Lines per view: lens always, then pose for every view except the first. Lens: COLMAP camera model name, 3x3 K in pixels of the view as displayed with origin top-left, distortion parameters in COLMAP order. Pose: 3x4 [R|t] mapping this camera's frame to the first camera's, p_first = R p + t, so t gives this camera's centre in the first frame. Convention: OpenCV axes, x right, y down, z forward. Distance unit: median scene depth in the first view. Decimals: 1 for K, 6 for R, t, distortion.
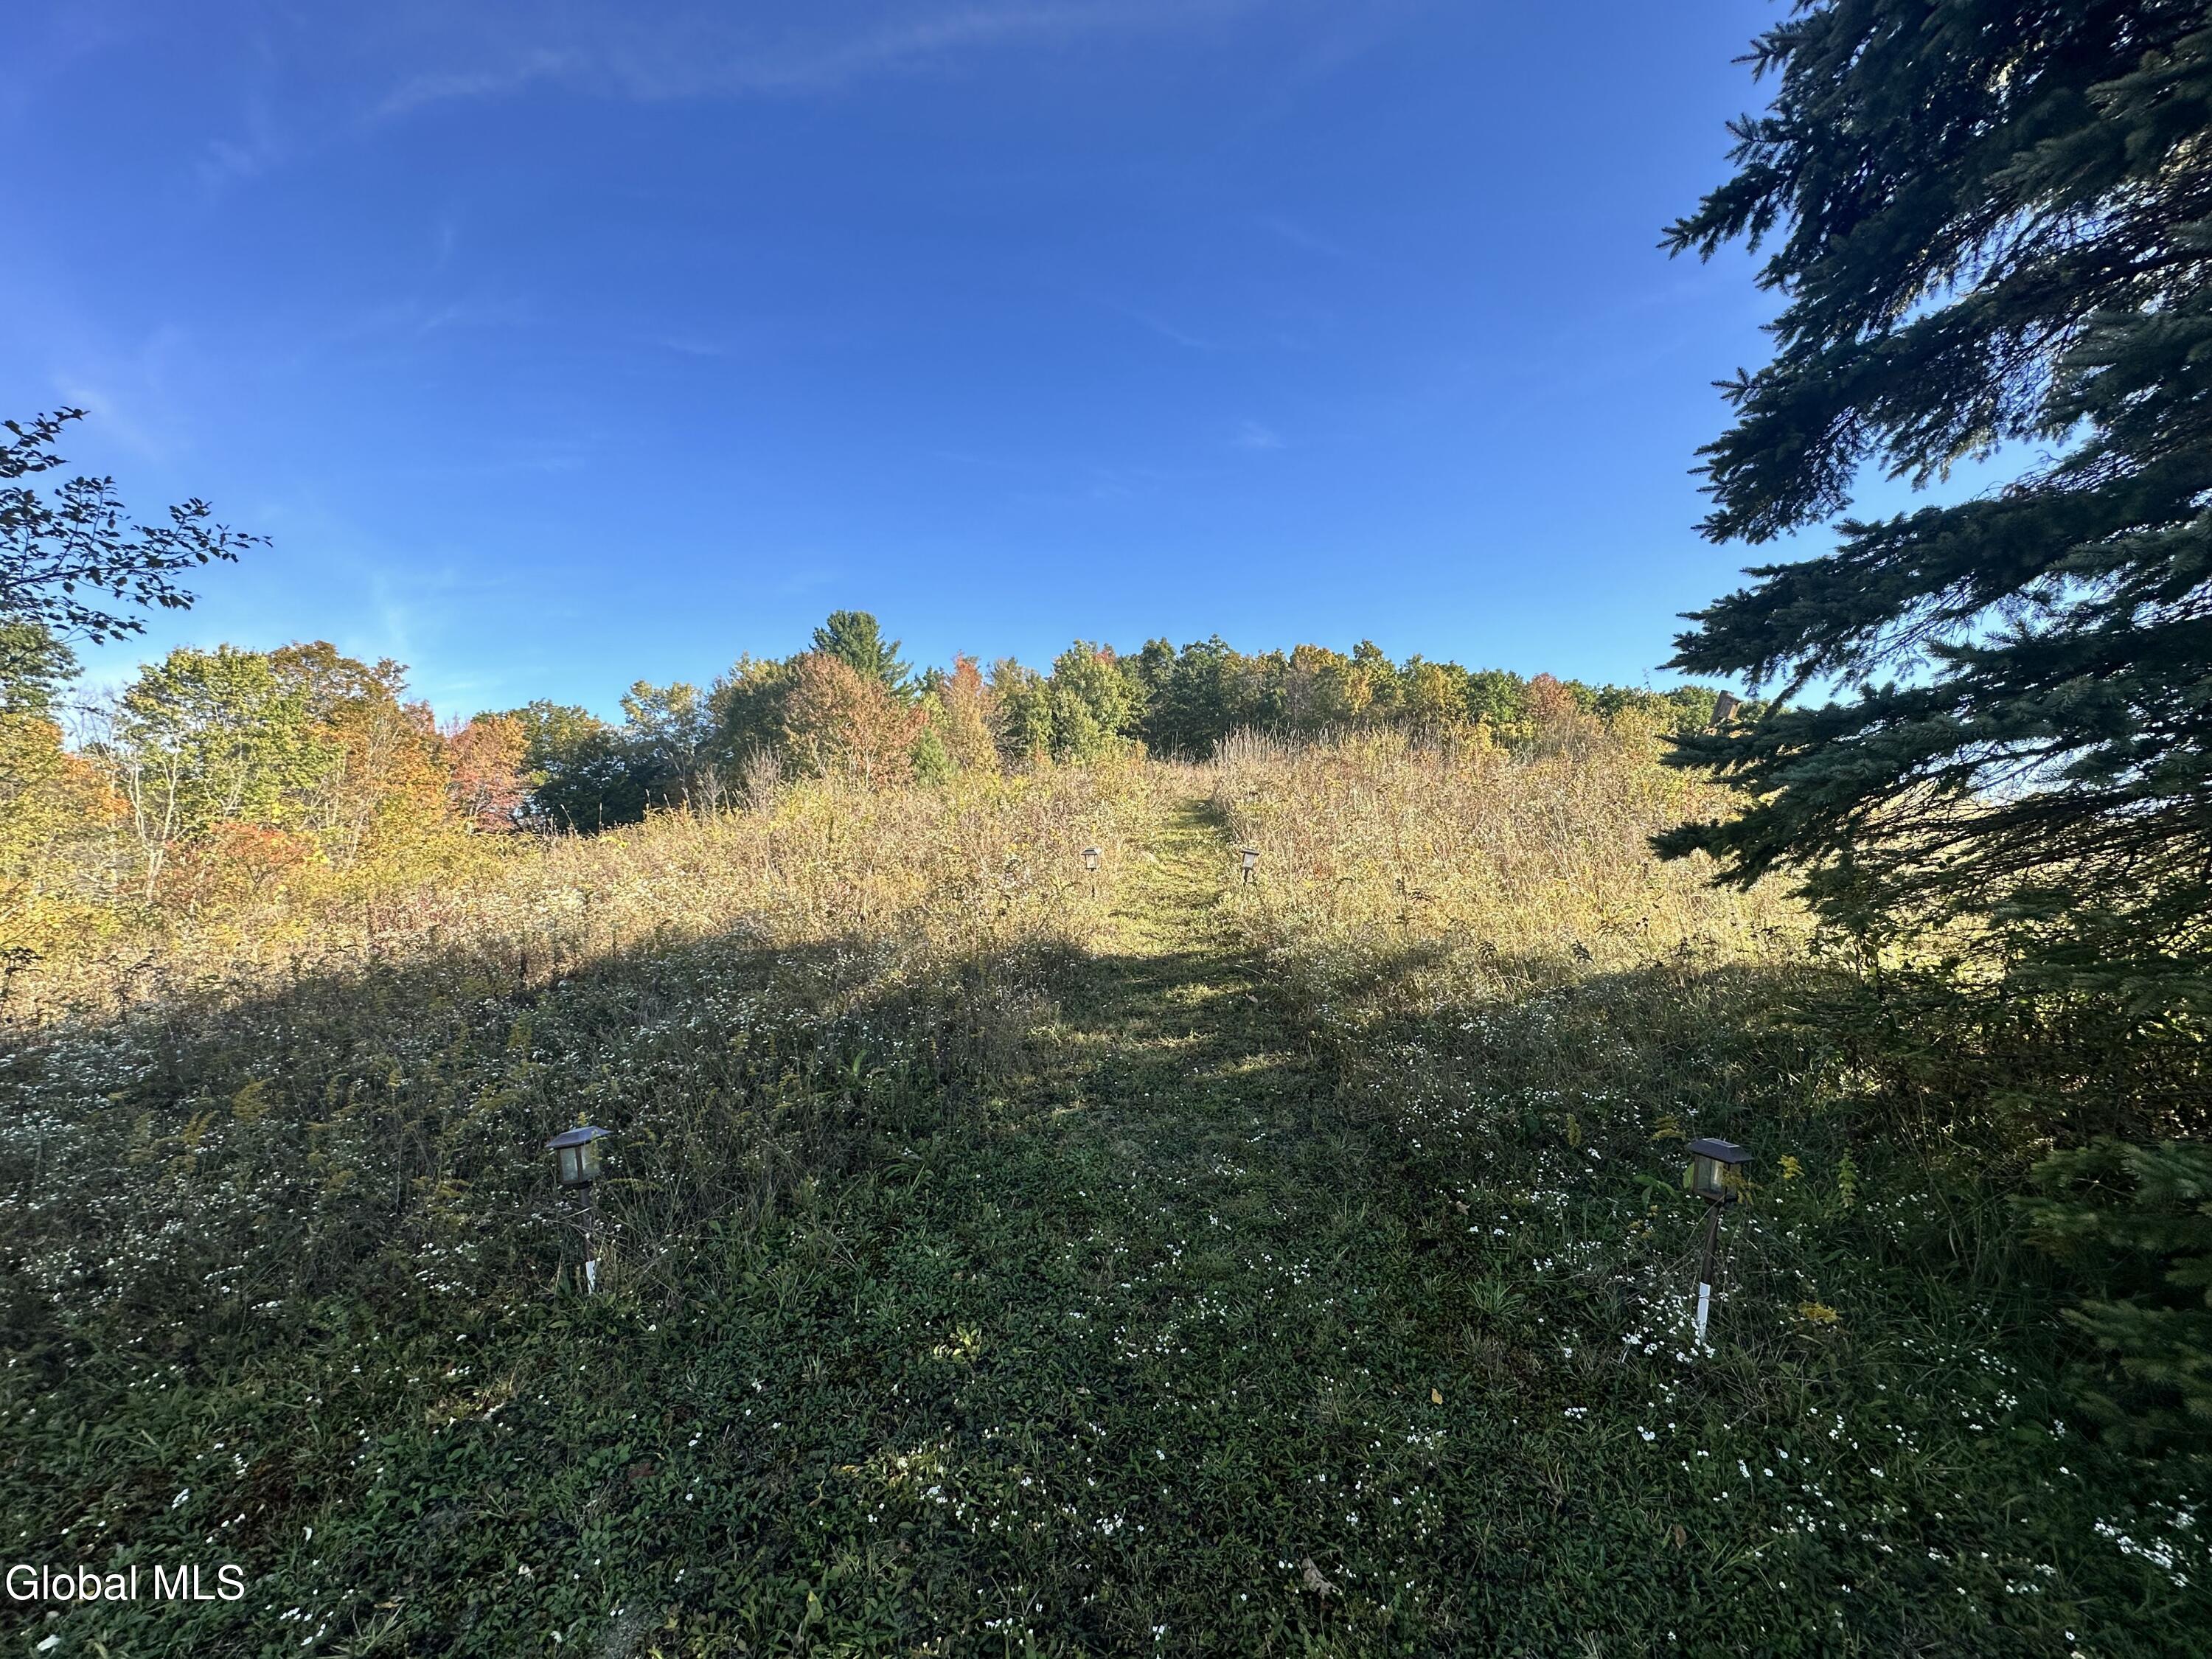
lens RADIAL K [[883.4, 0, 1094.8], [0, 883.4, 833.4], [0, 0, 1]] dist [-0.001842, 0.000566]
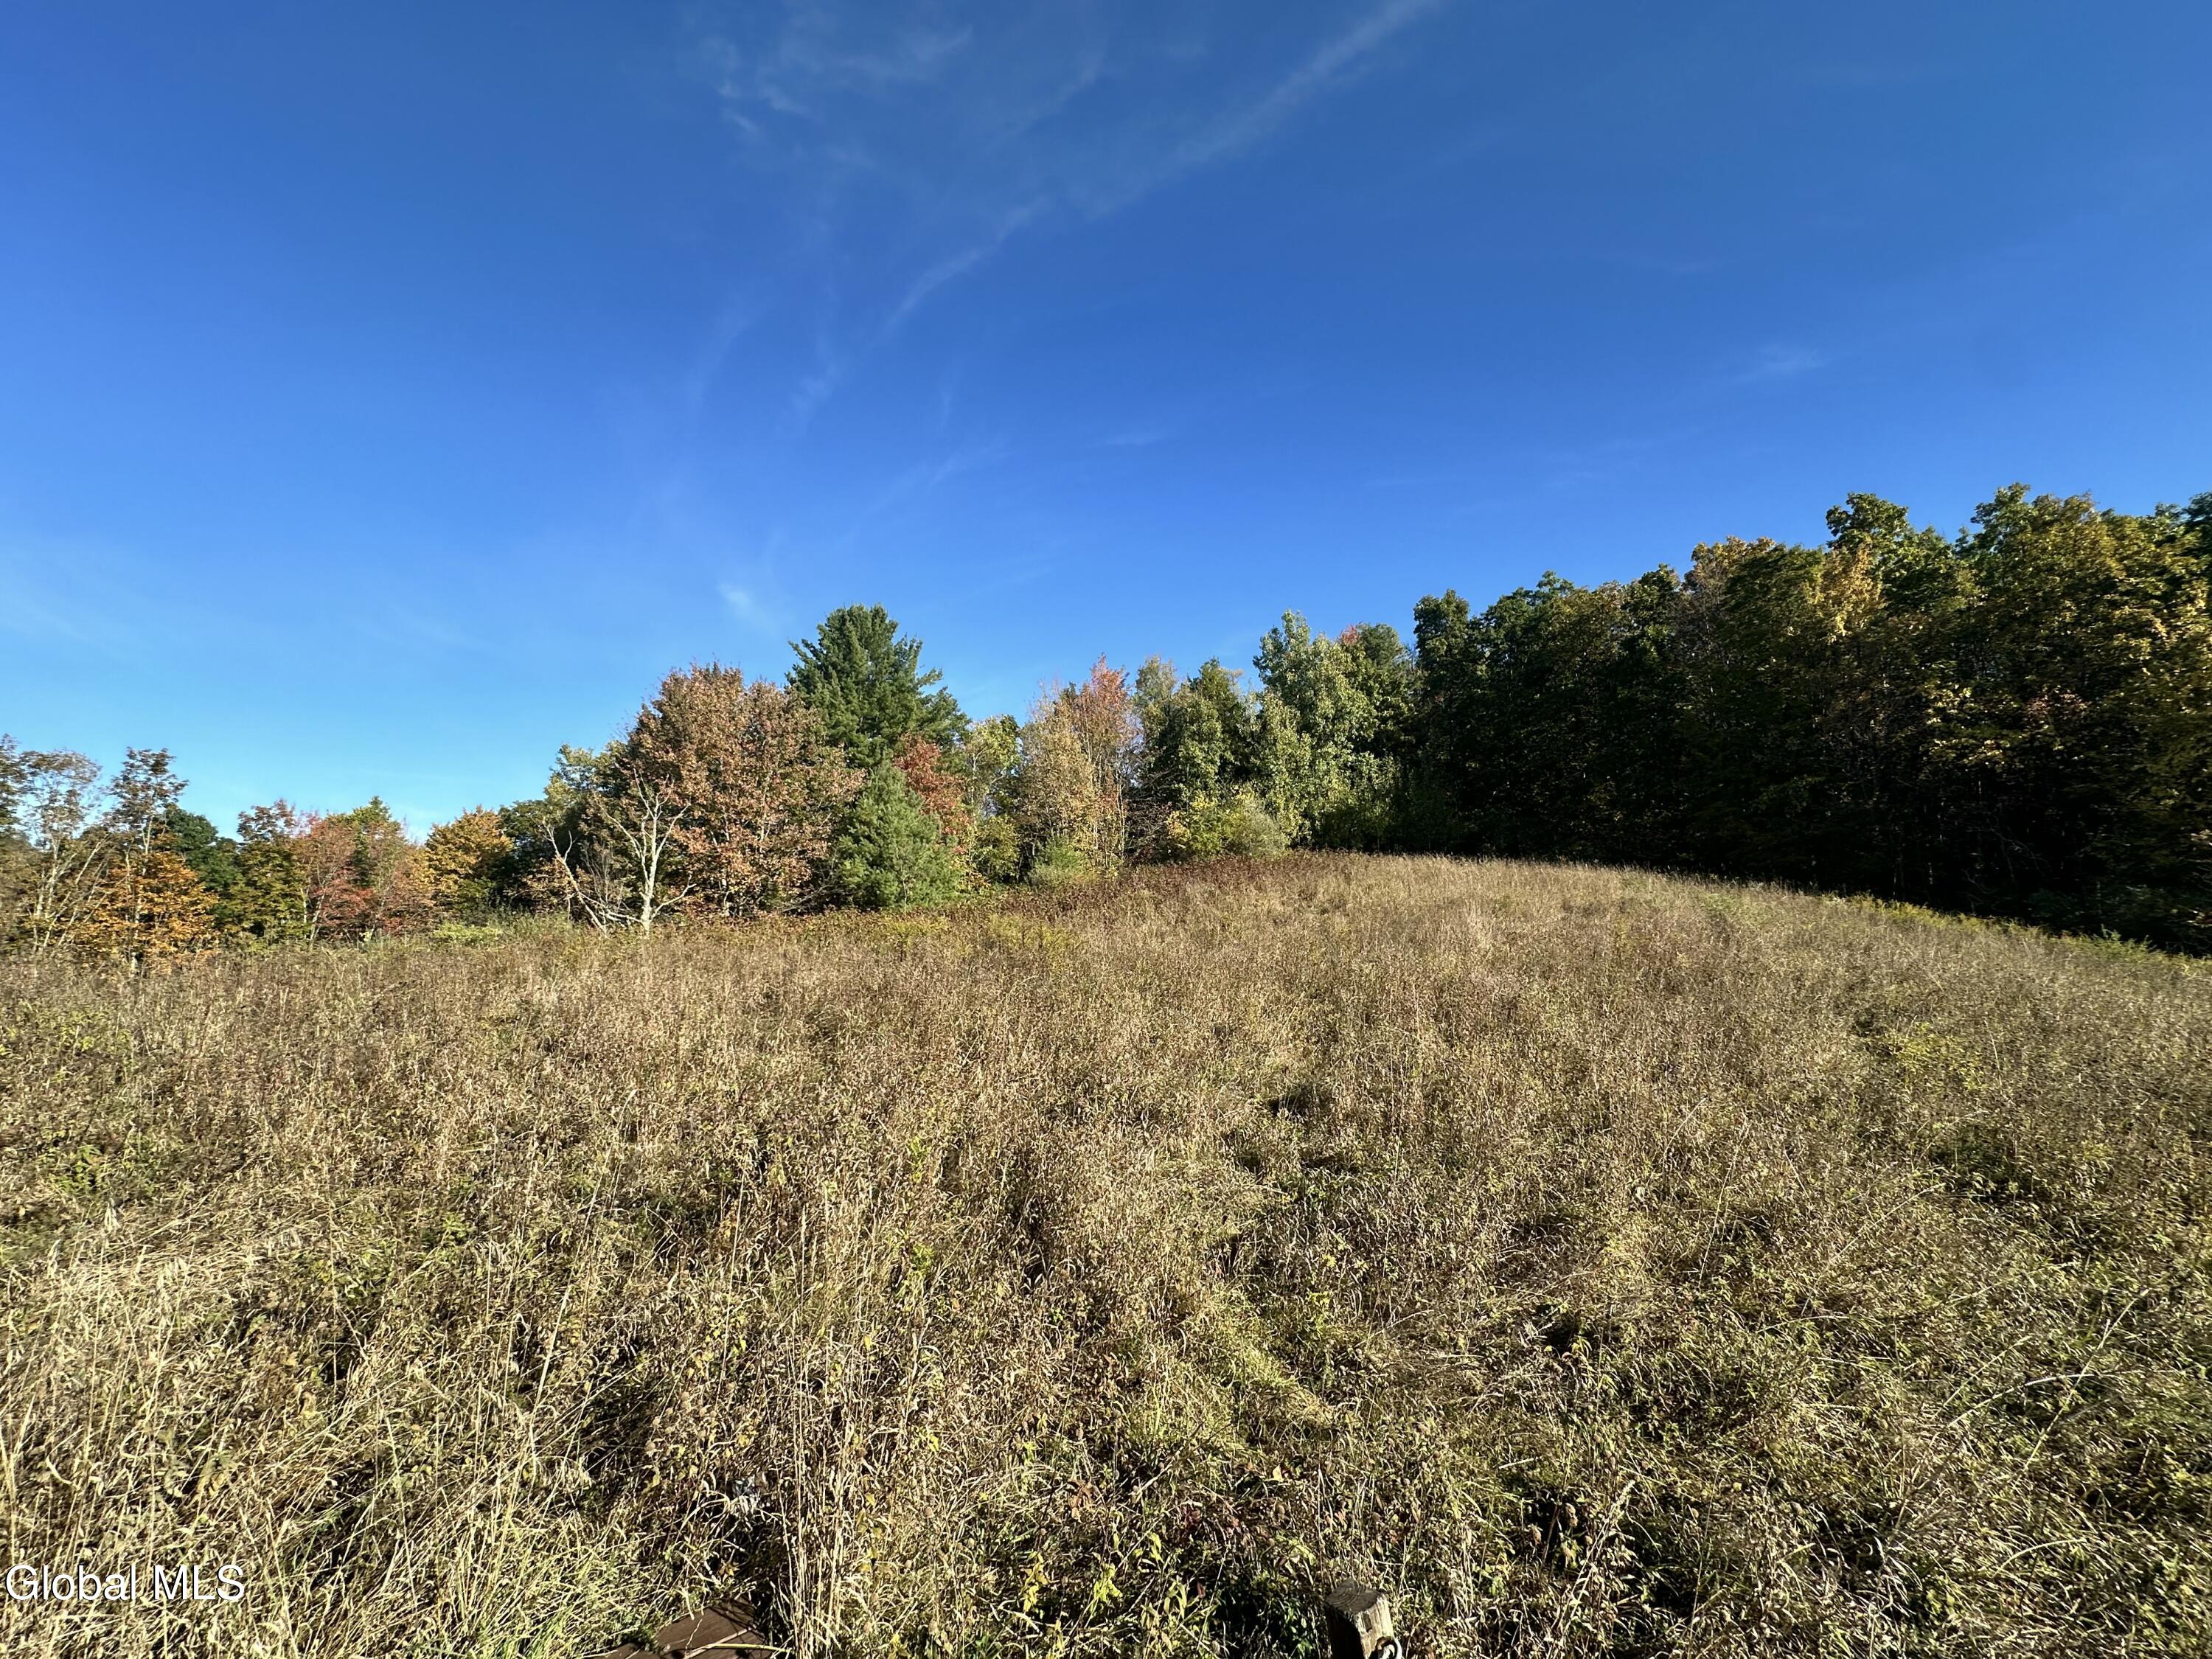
lens RADIAL K [[883.4, 0, 1097.6], [0, 883.4, 839.0], [0, 0, 1]] dist [-0.001842, 0.000566]
pose [[0.899532, -0.071823, -0.430911, 0.129807], [0.048654, 0.996727, -0.064566, -0.023208], [0.434138, 0.037114, 0.900082, 0.400898]]
